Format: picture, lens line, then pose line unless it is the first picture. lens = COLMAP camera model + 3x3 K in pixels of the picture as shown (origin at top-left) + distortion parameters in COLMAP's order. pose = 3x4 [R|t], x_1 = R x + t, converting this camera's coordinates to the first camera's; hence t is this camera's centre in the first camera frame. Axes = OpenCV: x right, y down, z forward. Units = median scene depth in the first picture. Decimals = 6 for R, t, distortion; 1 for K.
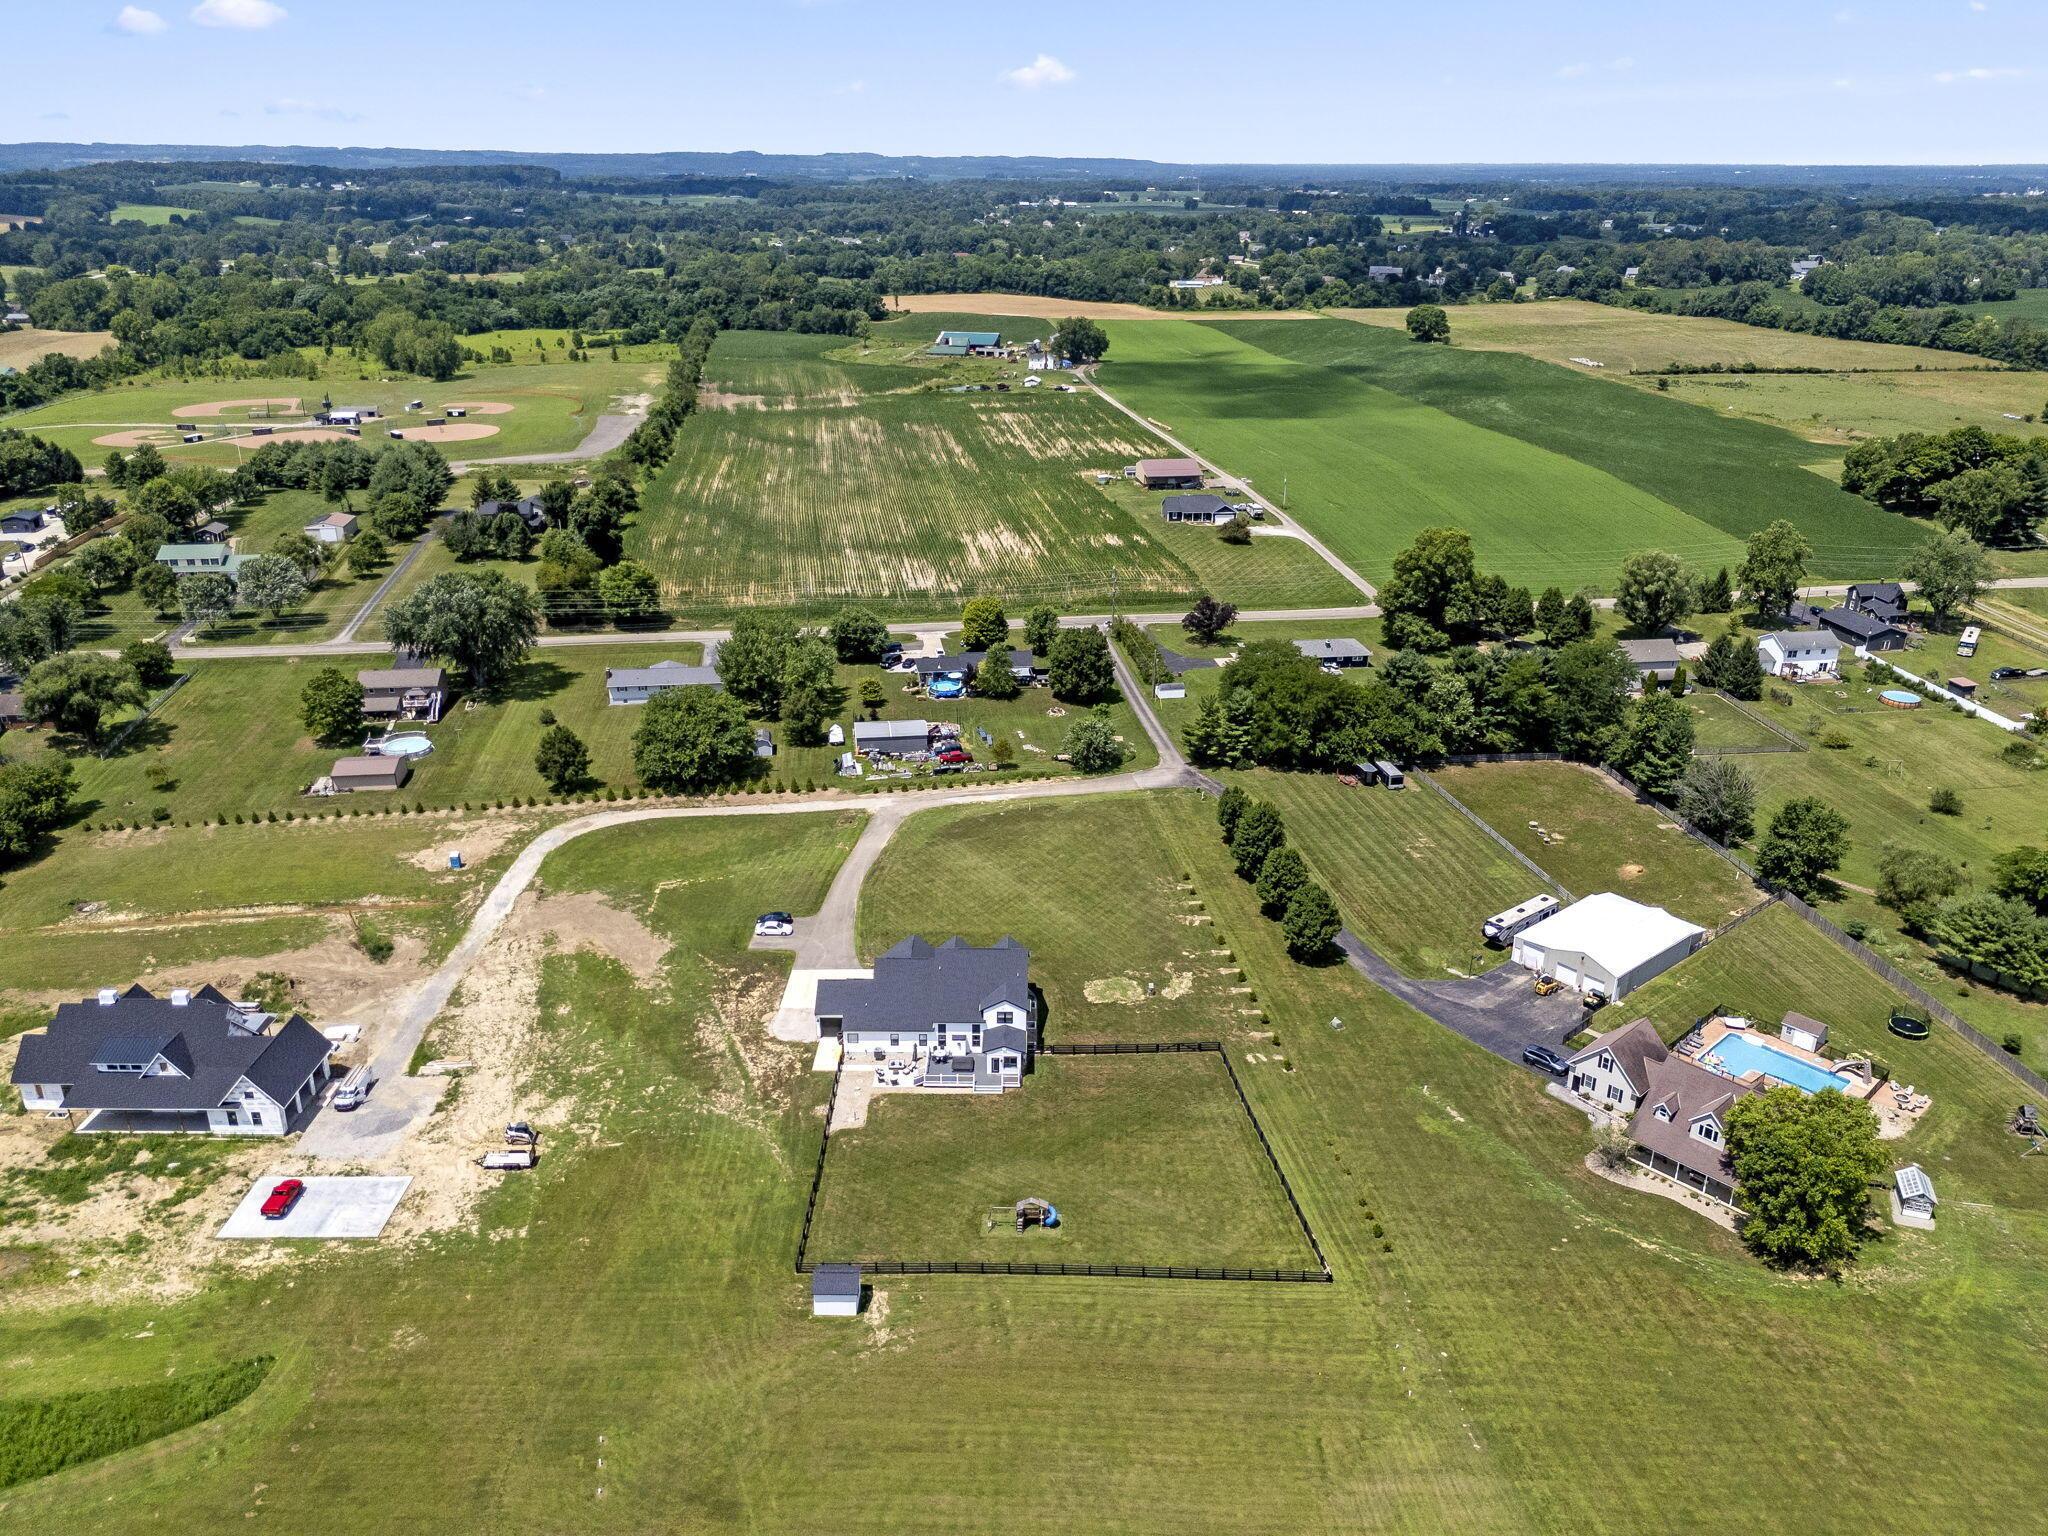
lens RADIAL K [[1518.6, 0, 1020.8], [0, 1518.6, 772.9], [0, 0, 1]] dist [0.071142, -0.068467]
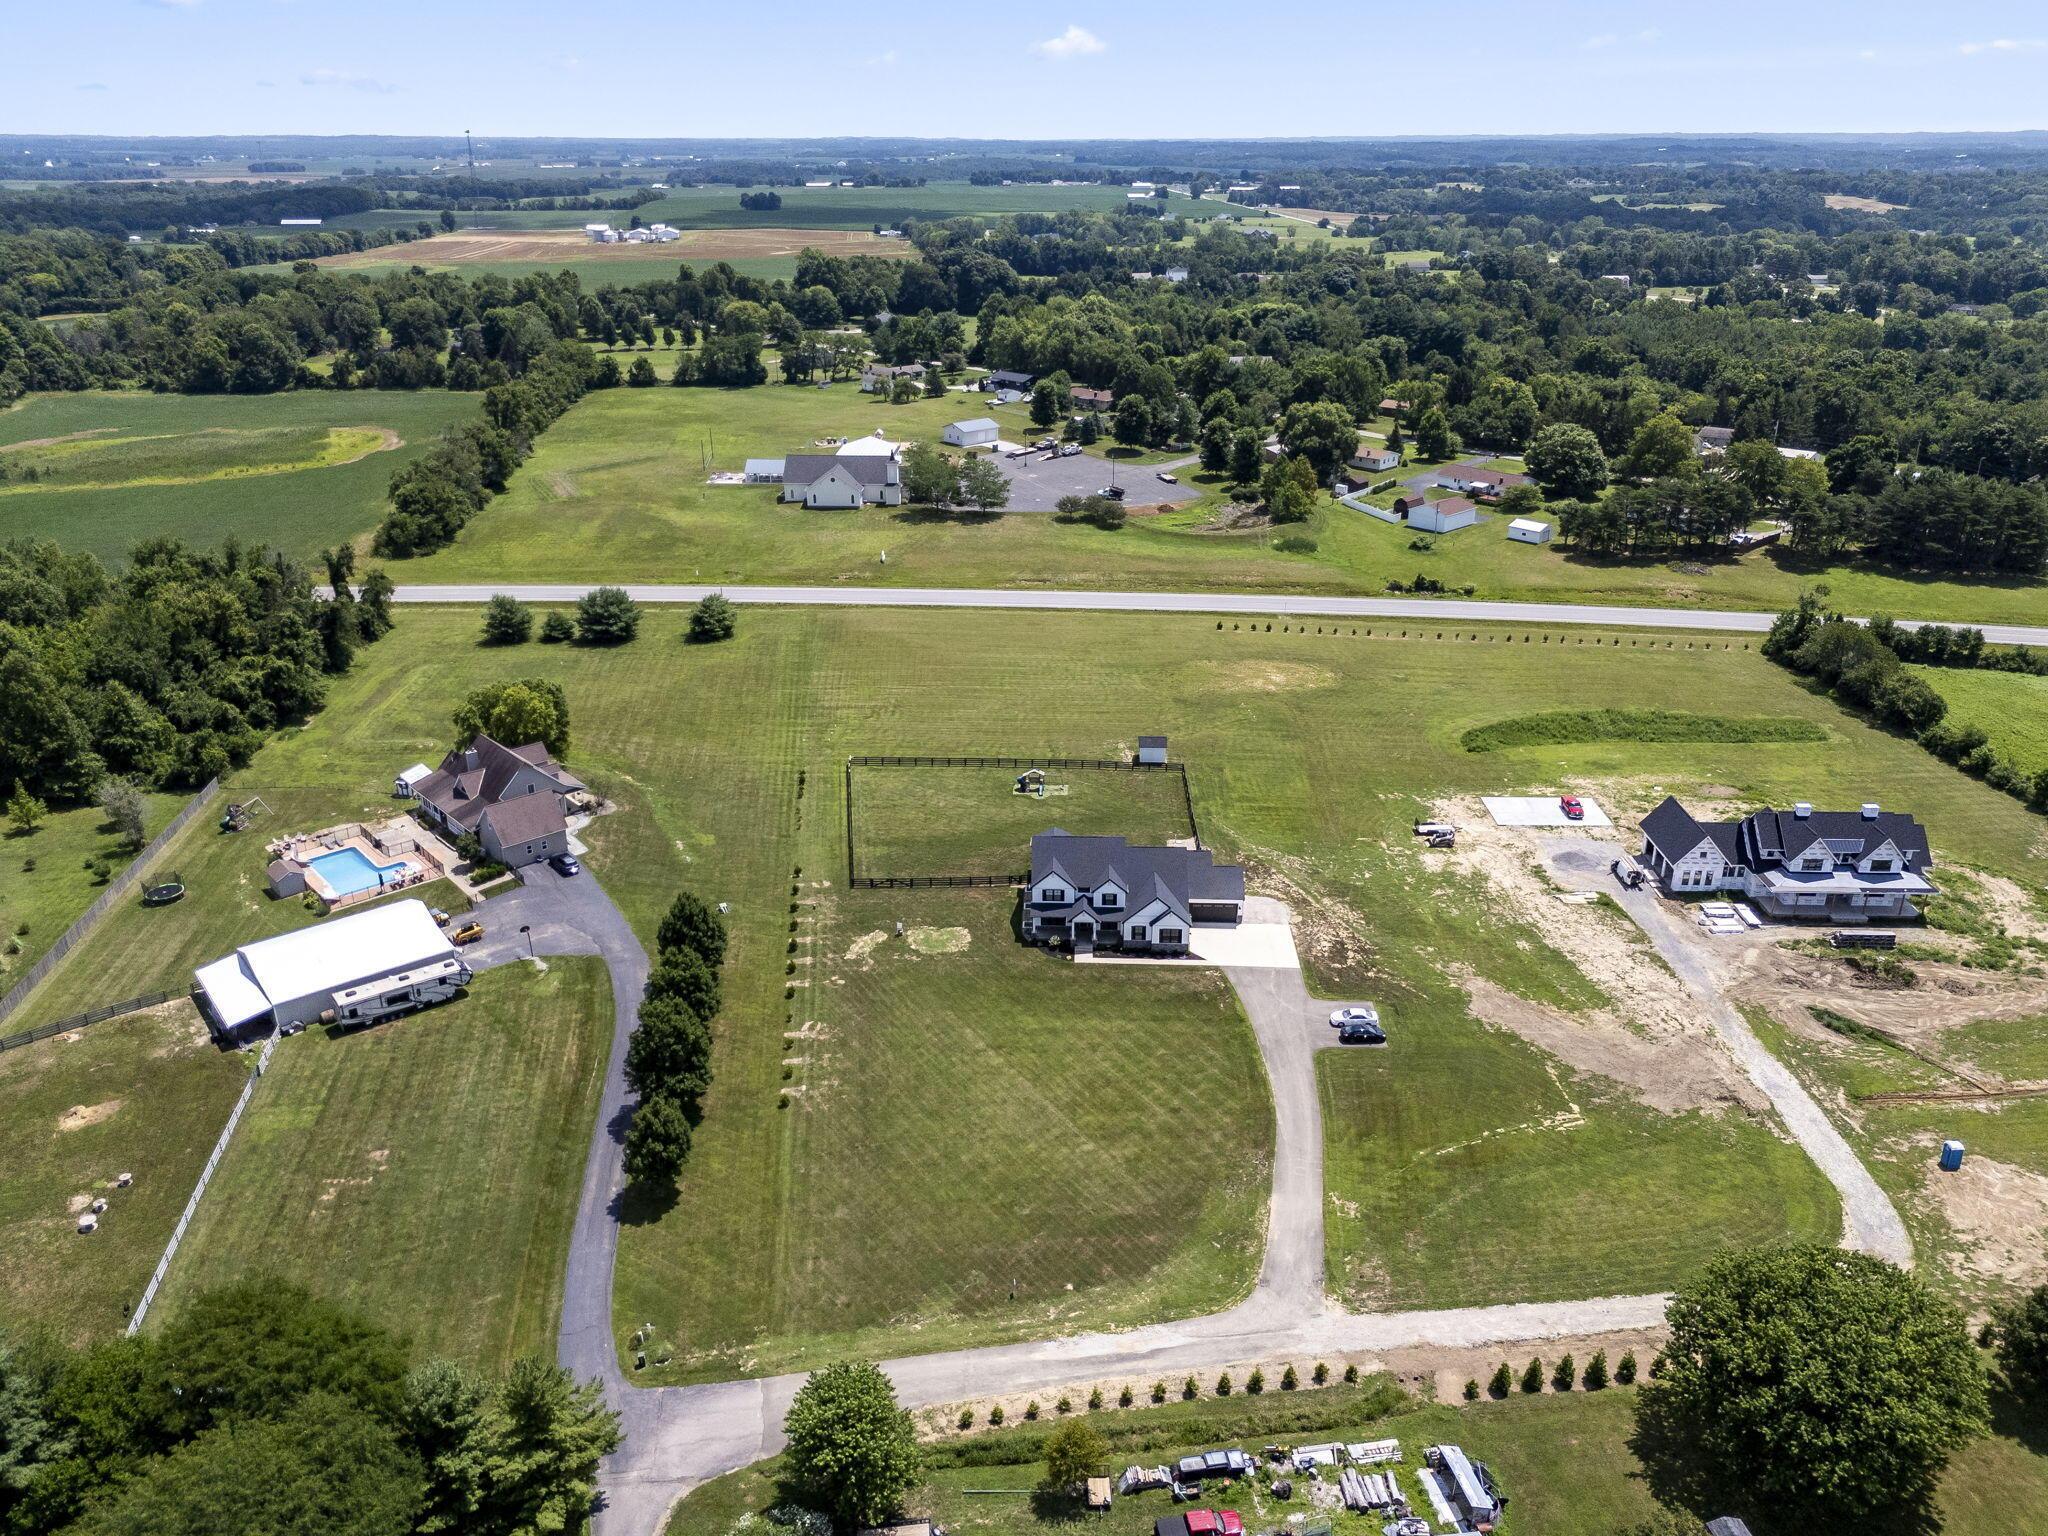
lens RADIAL K [[1518.6, 0, 1026.9], [0, 1518.6, 763.1], [0, 0, 1]] dist [0.071142, -0.068467]
pose [[-0.999846, -0.011901, 0.012909, -0.003372], [0.000559, 0.713303, 0.700856, -0.566762], [-0.017549, 0.700755, -0.713186, 1.544636]]
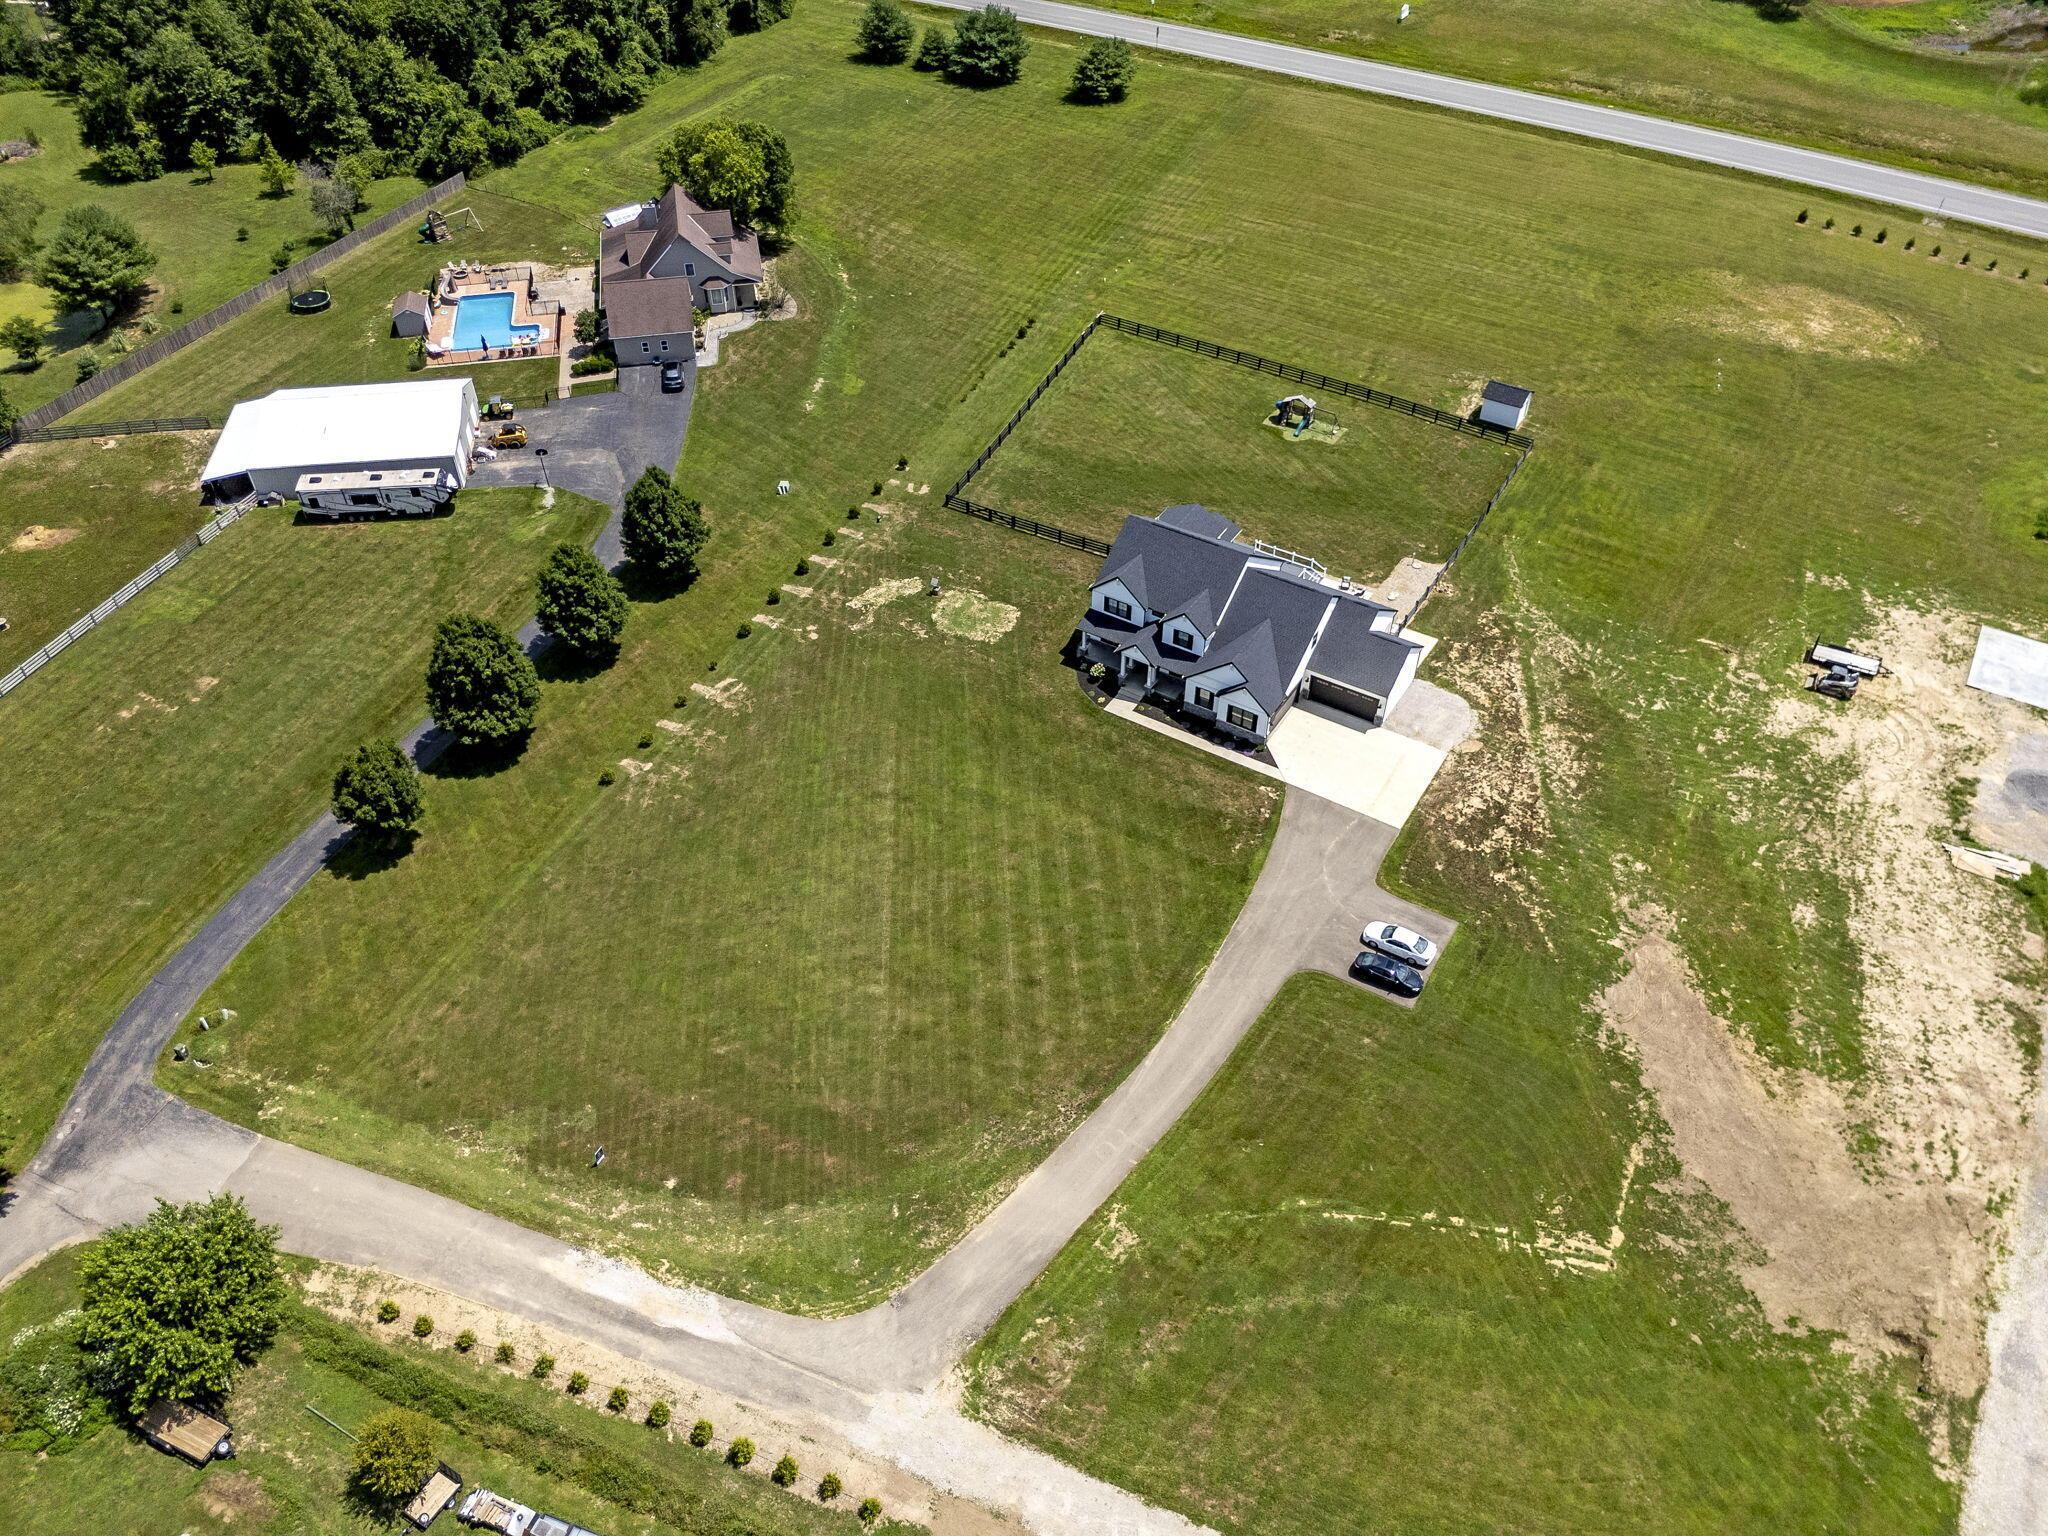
lens RADIAL K [[1518.6, 0, 1017.7], [0, 1518.6, 768.9], [0, 0, 1]] dist [0.071142, -0.068467]
pose [[-0.852583, -0.360195, 0.378631, -0.237584], [0.190941, 0.459725, 0.867292, -0.410648], [-0.486460, 0.811735, -0.323177, 1.240255]]
